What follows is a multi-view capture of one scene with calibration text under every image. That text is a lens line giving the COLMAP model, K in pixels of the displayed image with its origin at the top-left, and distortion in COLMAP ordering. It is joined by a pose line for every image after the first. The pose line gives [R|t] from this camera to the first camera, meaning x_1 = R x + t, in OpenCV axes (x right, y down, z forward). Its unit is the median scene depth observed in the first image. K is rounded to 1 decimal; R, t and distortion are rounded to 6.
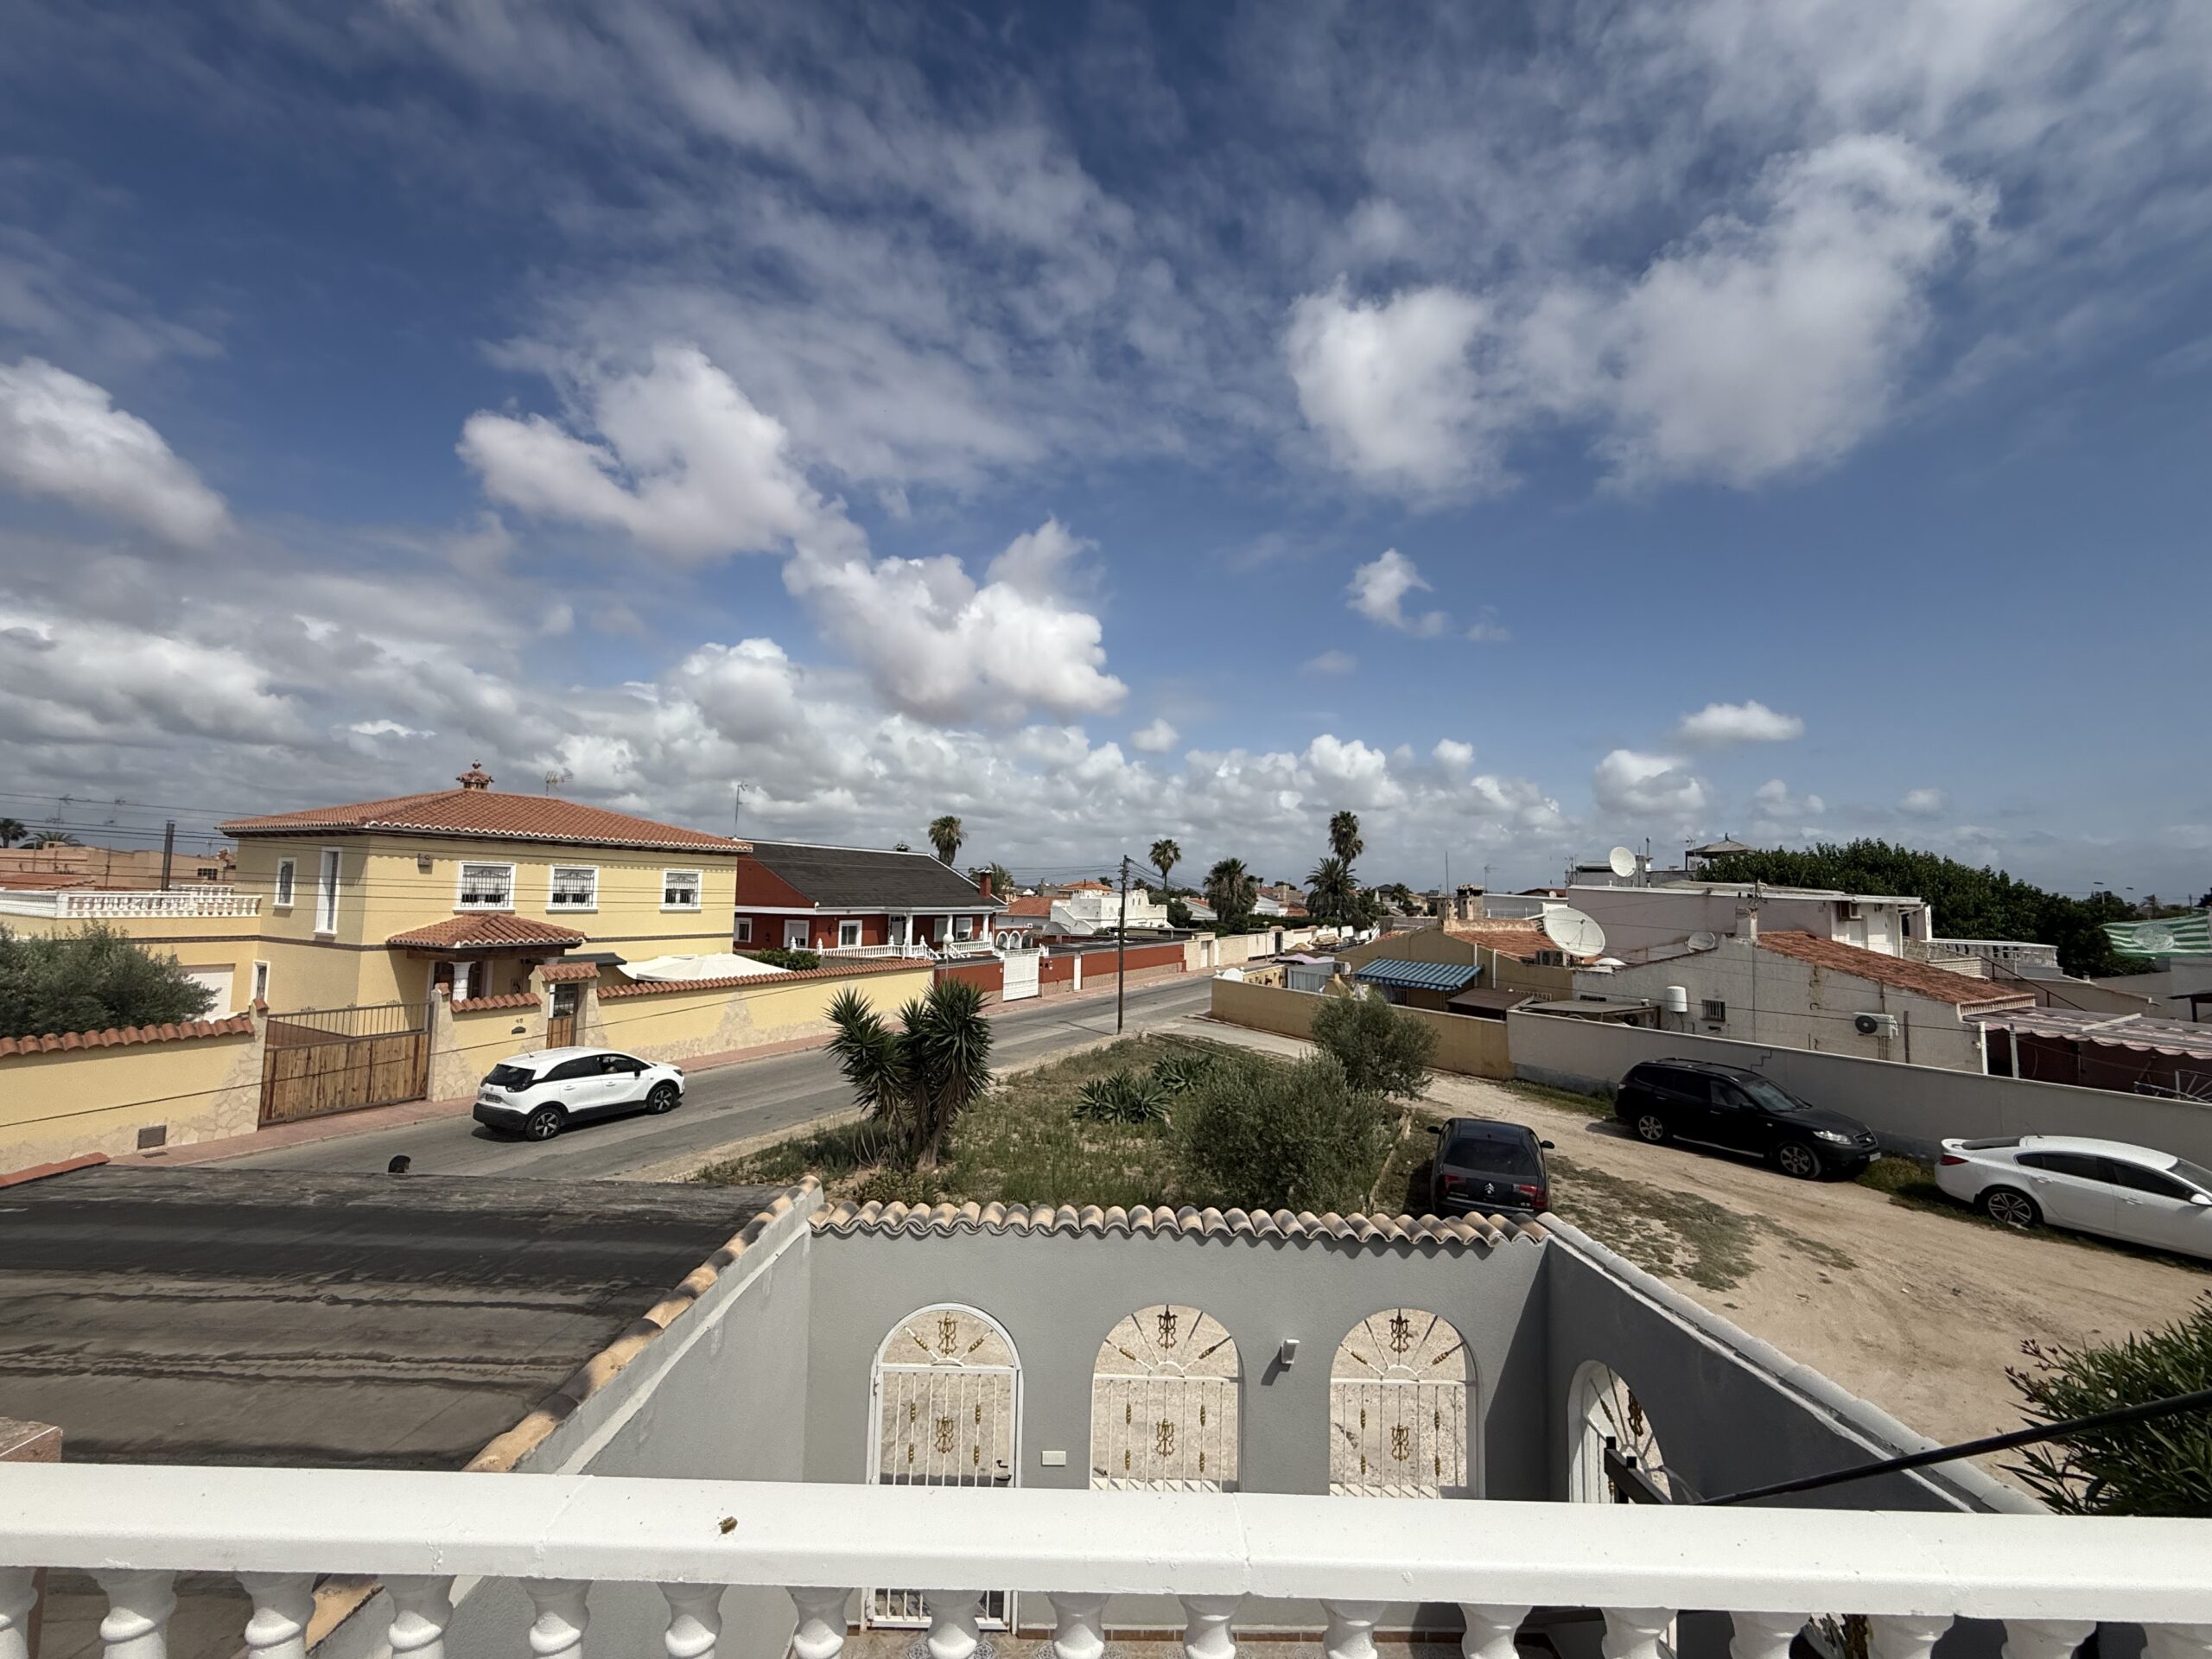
lens RADIAL K [[885.1, 0, 1101.0], [0, 885.1, 841.9], [0, 0, 1]] dist [0.001616, -0.000111]
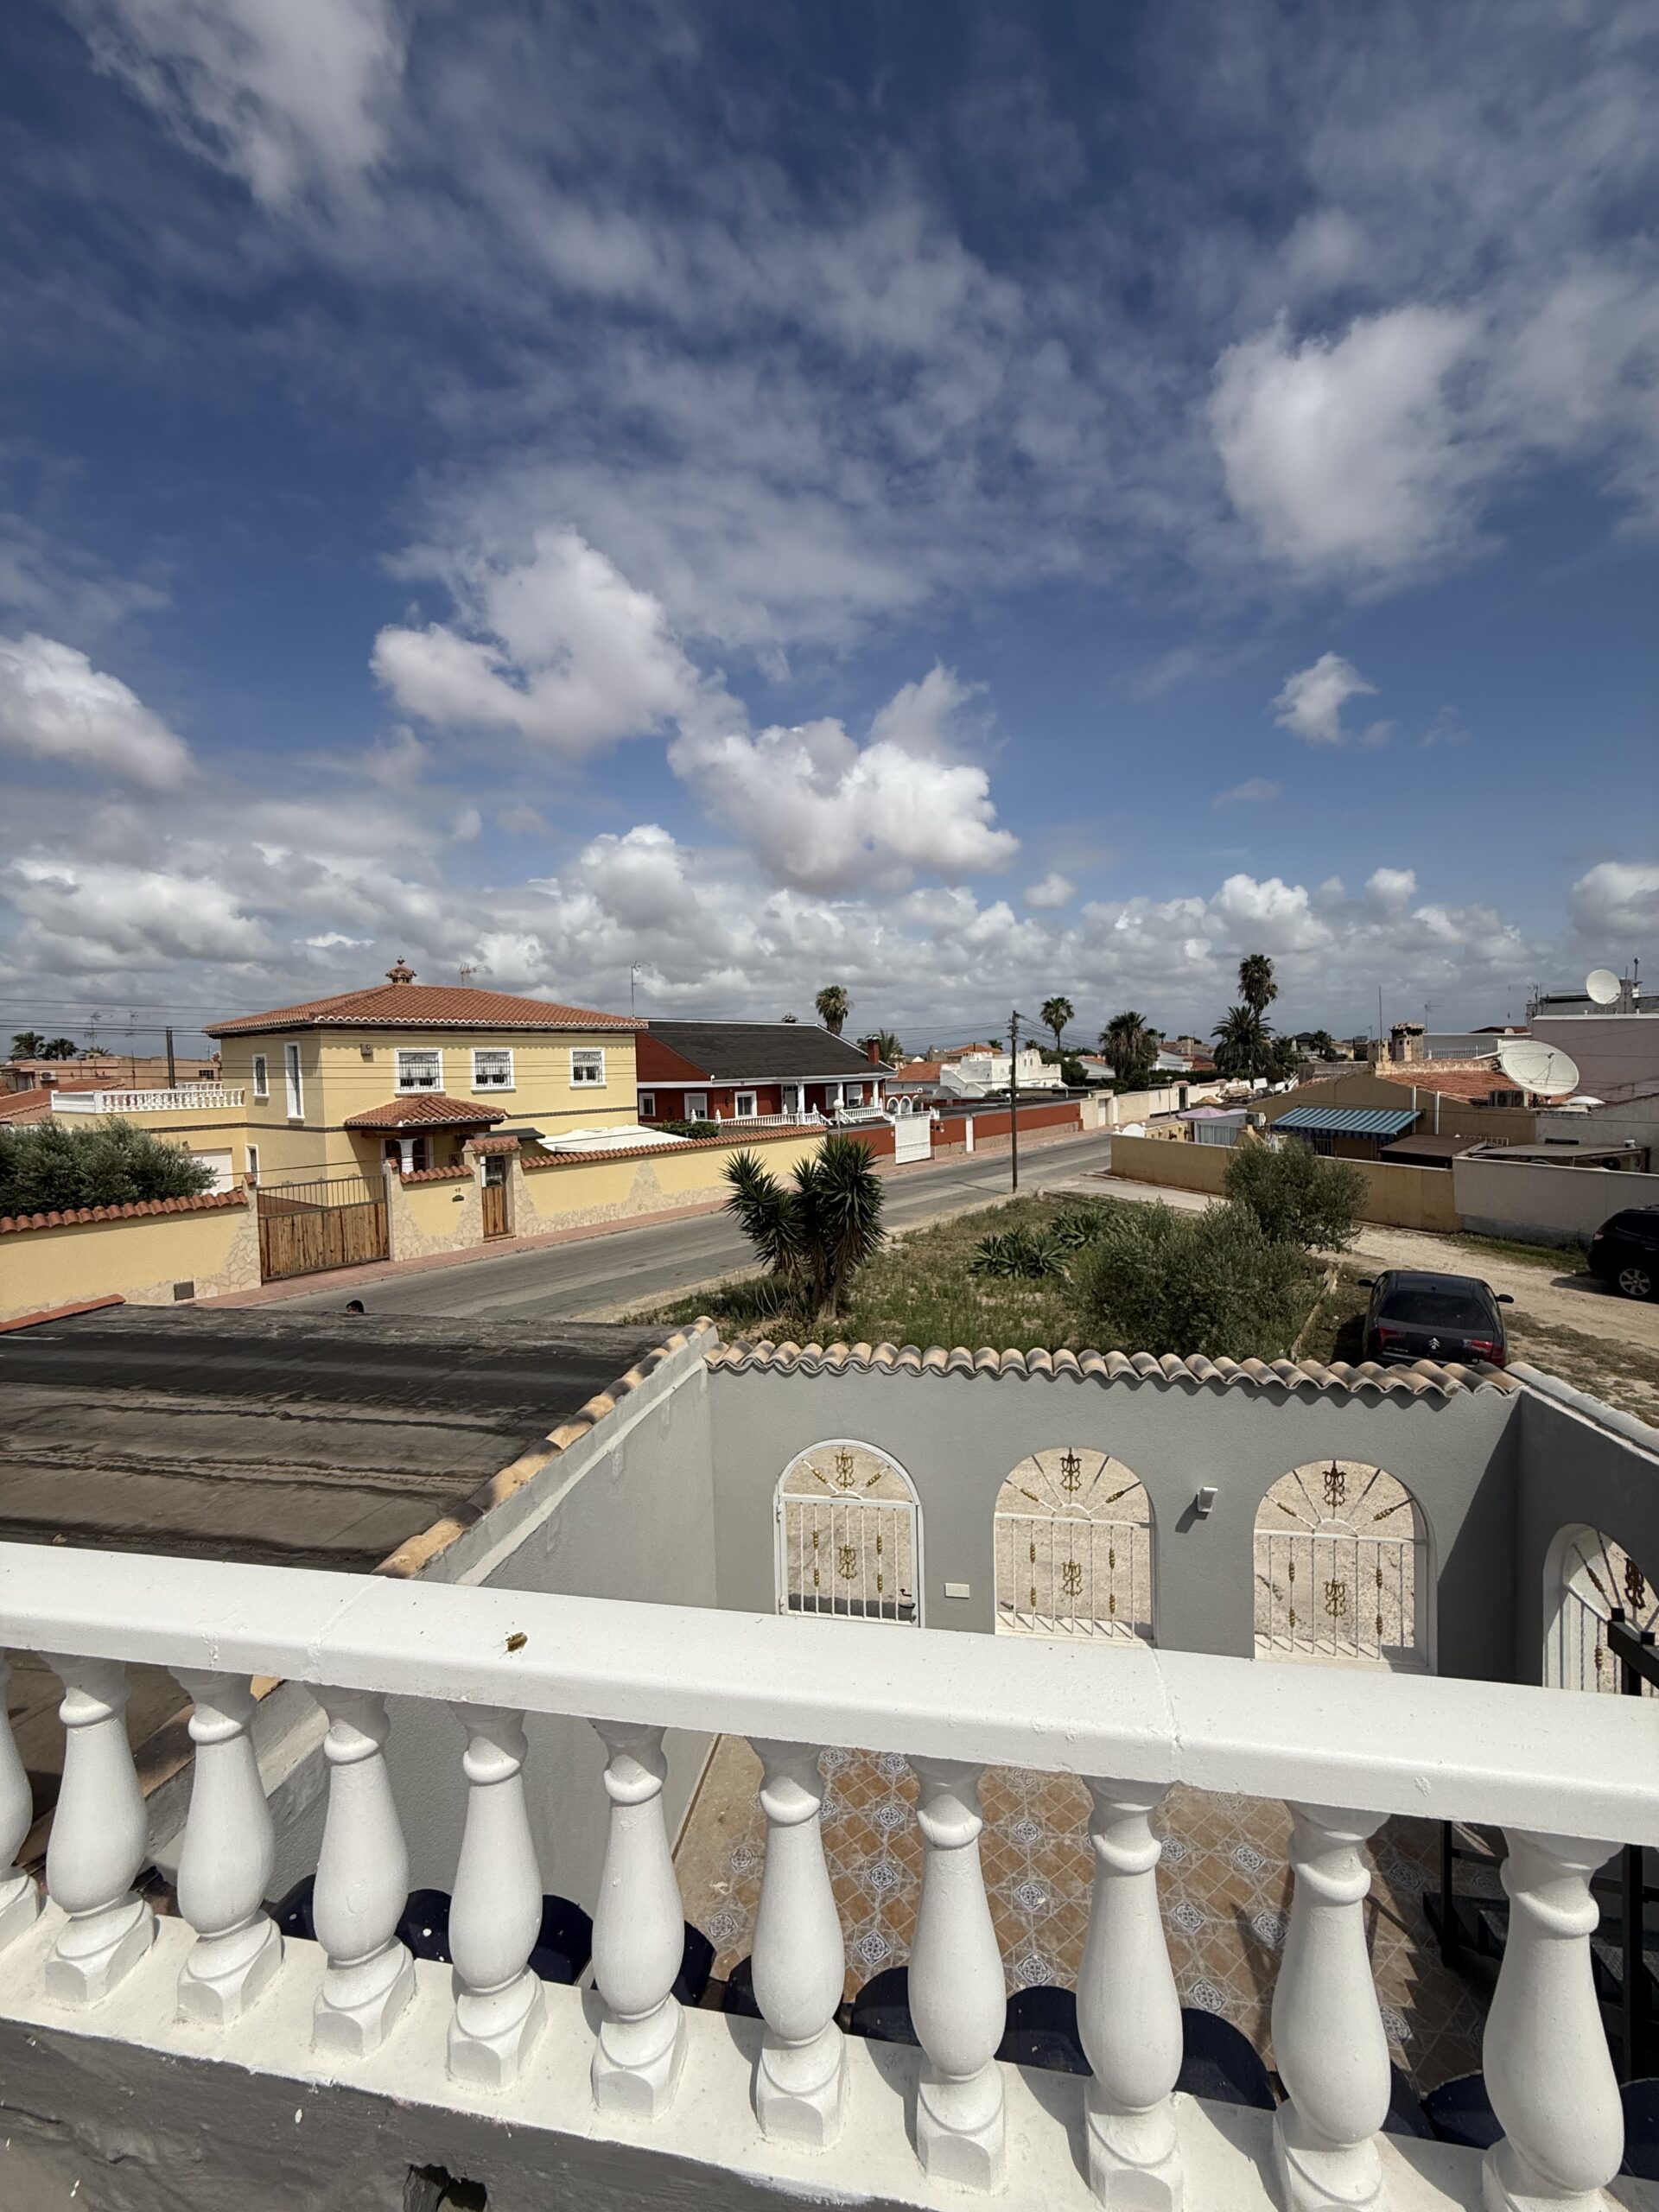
lens RADIAL K [[885.1, 0, 830.9], [0, 885.1, 1109.3], [0, 0, 1]] dist [0.001616, -0.000111]
pose [[0.982807, -0.037072, -0.180876, 0.003663], [0.057078, 0.992653, 0.106690, 0.020225], [0.175592, -0.115180, 0.977702, 0.029513]]
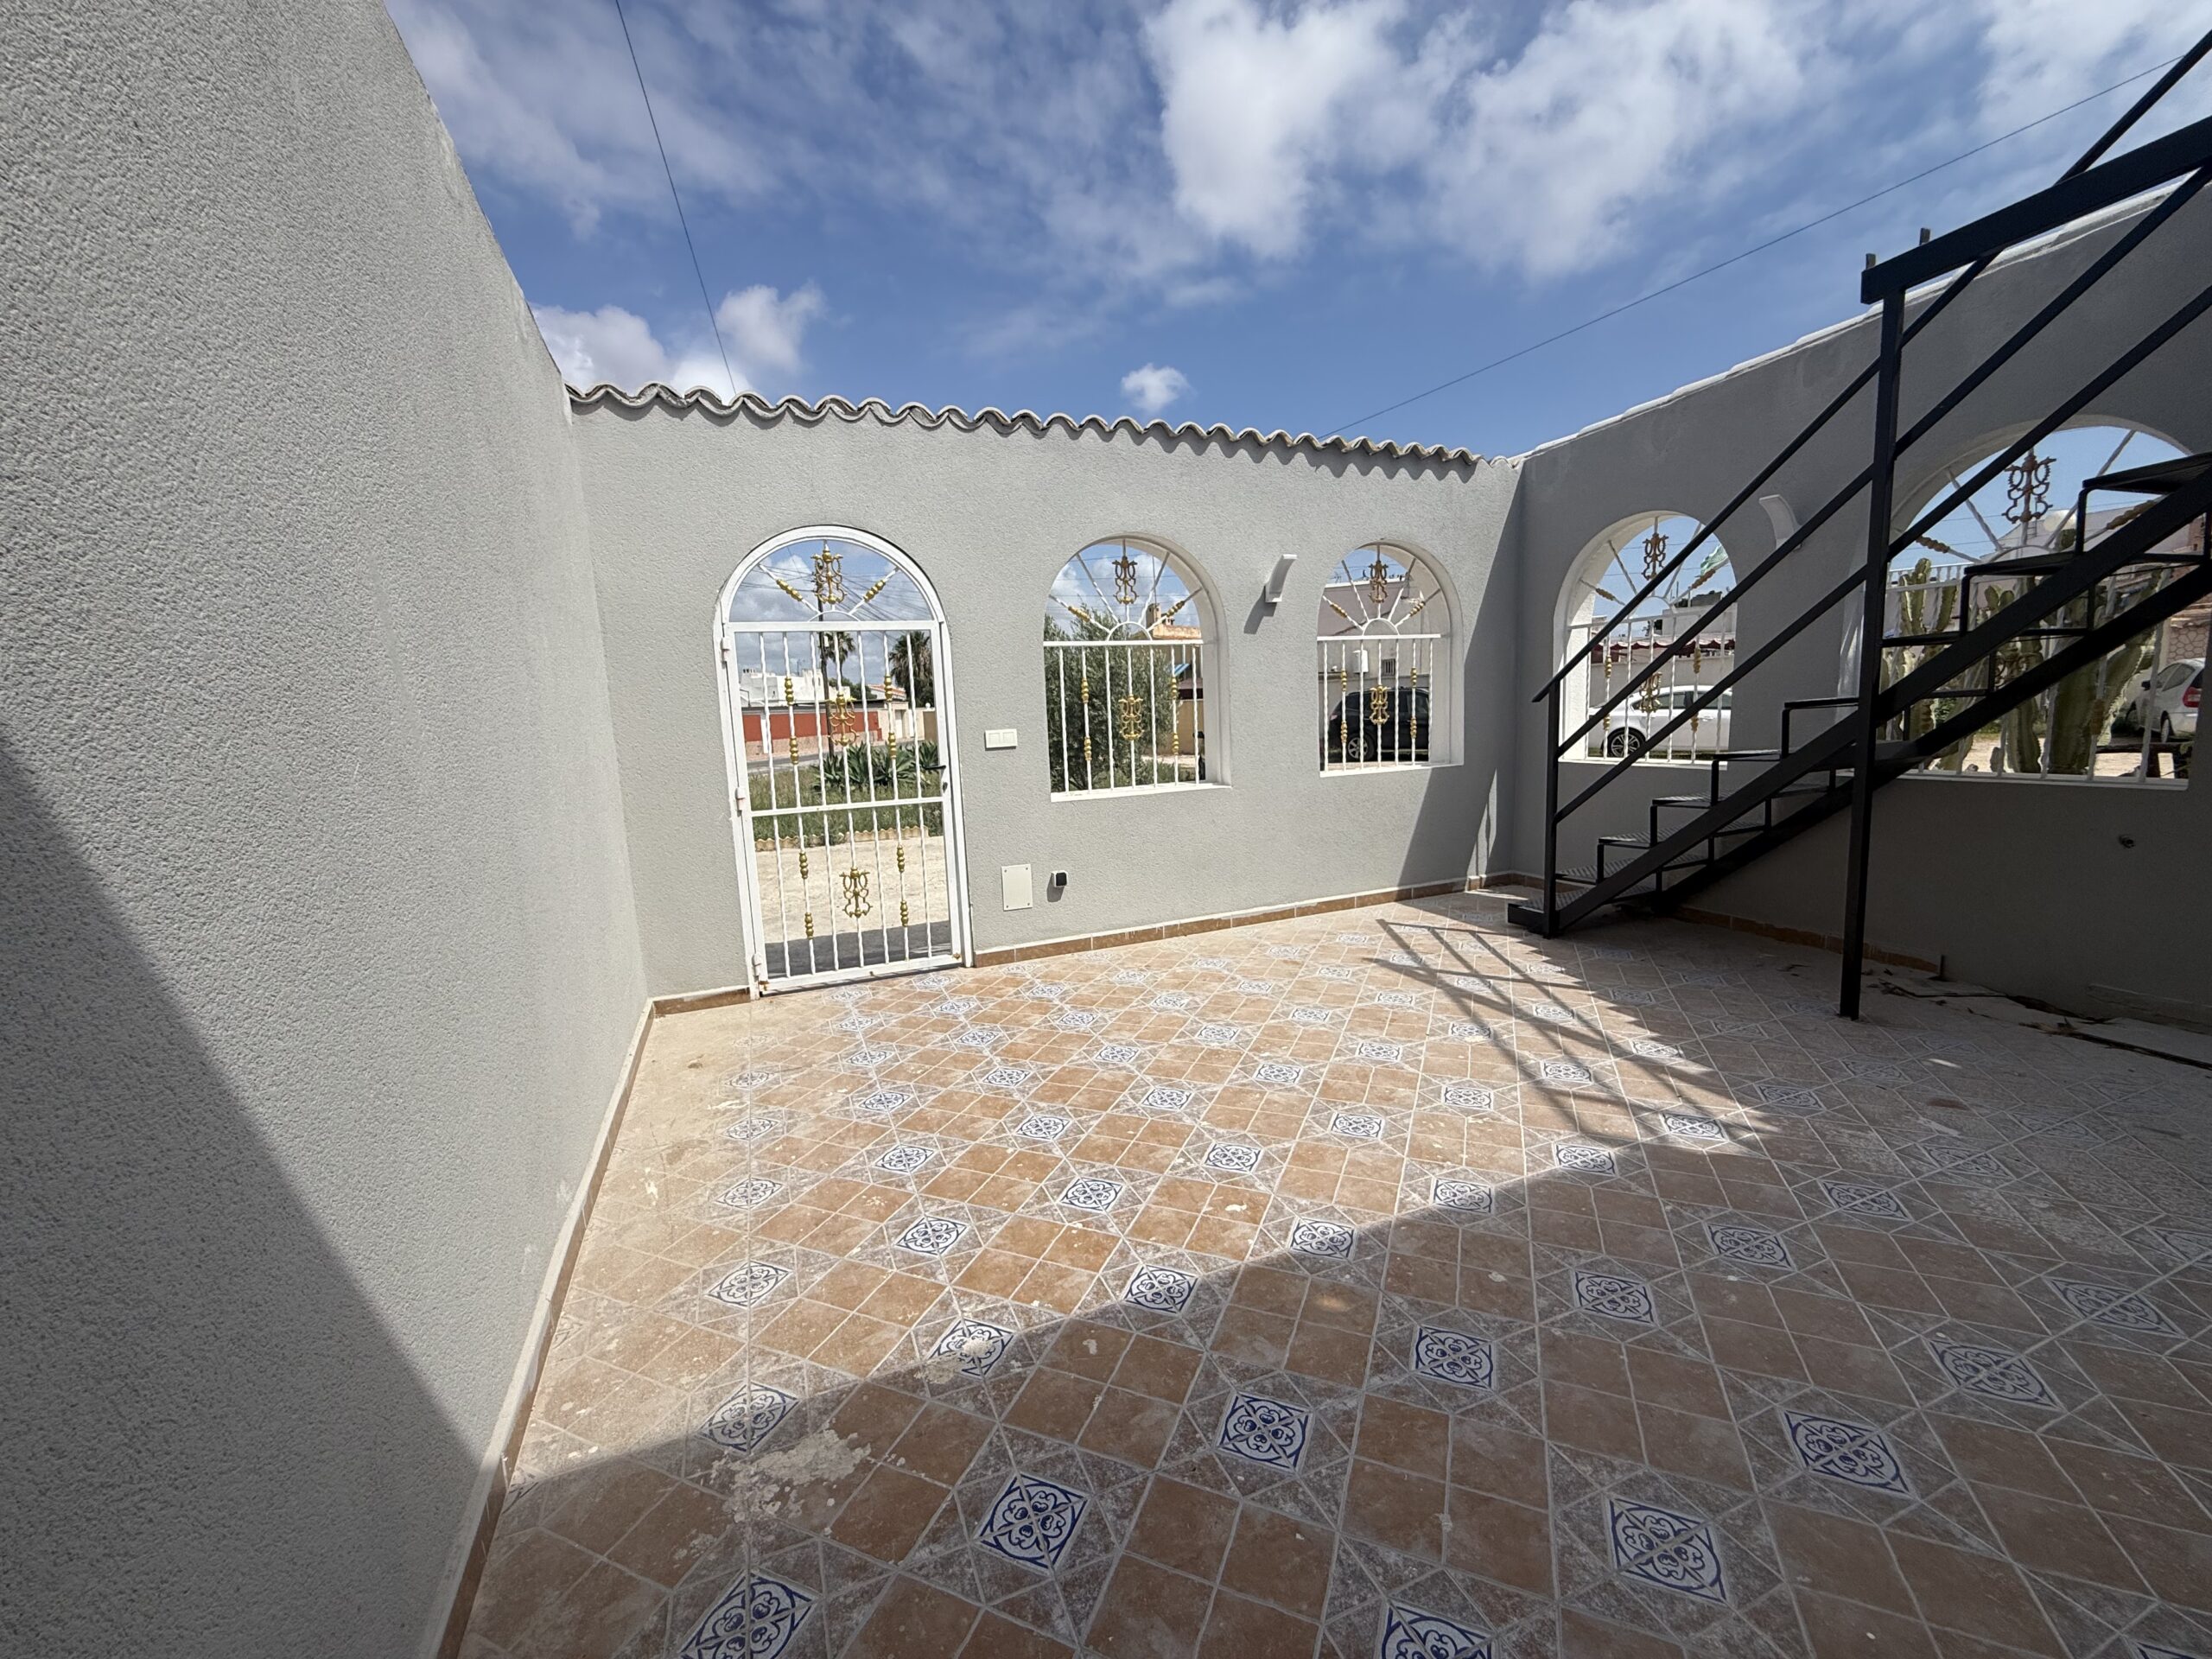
lens RADIAL K [[885.1, 0, 1112.5], [0, 885.1, 827.8], [0, 0, 1]] dist [0.001616, -0.000111]
pose [[0.929627, -0.111934, 0.351092, -0.105763], [0.039439, 0.977500, 0.207215, 0.281384], [-0.366387, -0.178785, 0.913125, 0.128344]]
